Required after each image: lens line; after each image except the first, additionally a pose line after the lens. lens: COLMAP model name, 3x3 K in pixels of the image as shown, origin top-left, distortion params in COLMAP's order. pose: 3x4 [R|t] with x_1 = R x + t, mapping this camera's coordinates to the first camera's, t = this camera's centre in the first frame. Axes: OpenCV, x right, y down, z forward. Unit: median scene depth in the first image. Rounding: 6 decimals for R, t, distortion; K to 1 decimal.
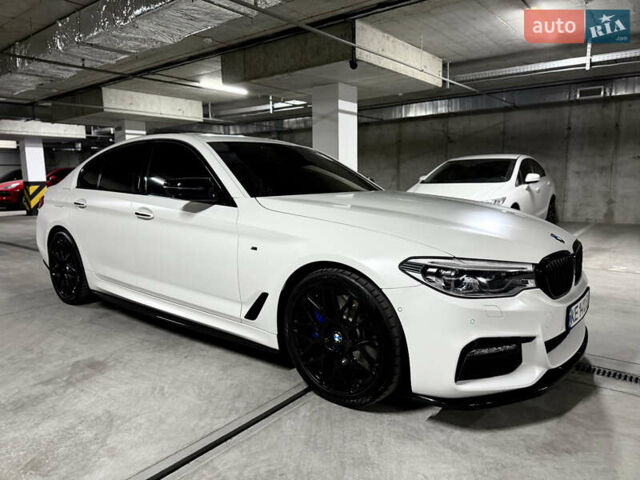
lens RADIAL K [[452.8, 0, 317.8], [0, 452.8, 242.6], [0, 0, 1]] dist [0.046431, -0.068608]
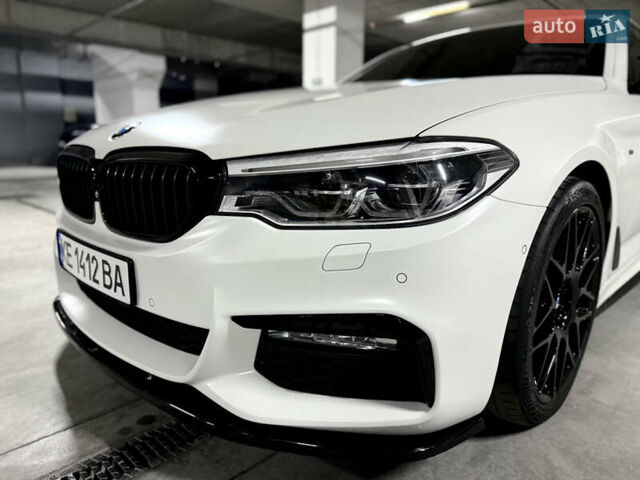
lens RADIAL K [[452.8, 0, 319.8], [0, 452.8, 243.3], [0, 0, 1]] dist [0.046431, -0.068608]
pose [[-0.085404, 0.225242, -0.970553, 0.728519], [-0.146294, 0.960719, 0.235833, -0.029131], [0.985548, 0.162127, -0.049097, 0.885316]]
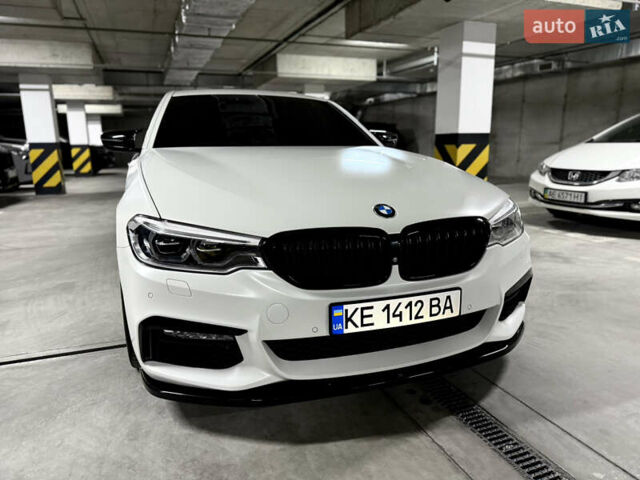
lens RADIAL K [[452.8, 0, 320.3], [0, 452.8, 239.2], [0, 0, 1]] dist [0.046431, -0.068608]
pose [[0.862550, 0.107915, -0.494330, 0.554783], [-0.072327, 0.993255, 0.090630, -0.015132], [0.500776, -0.042419, 0.864537, 0.236879]]
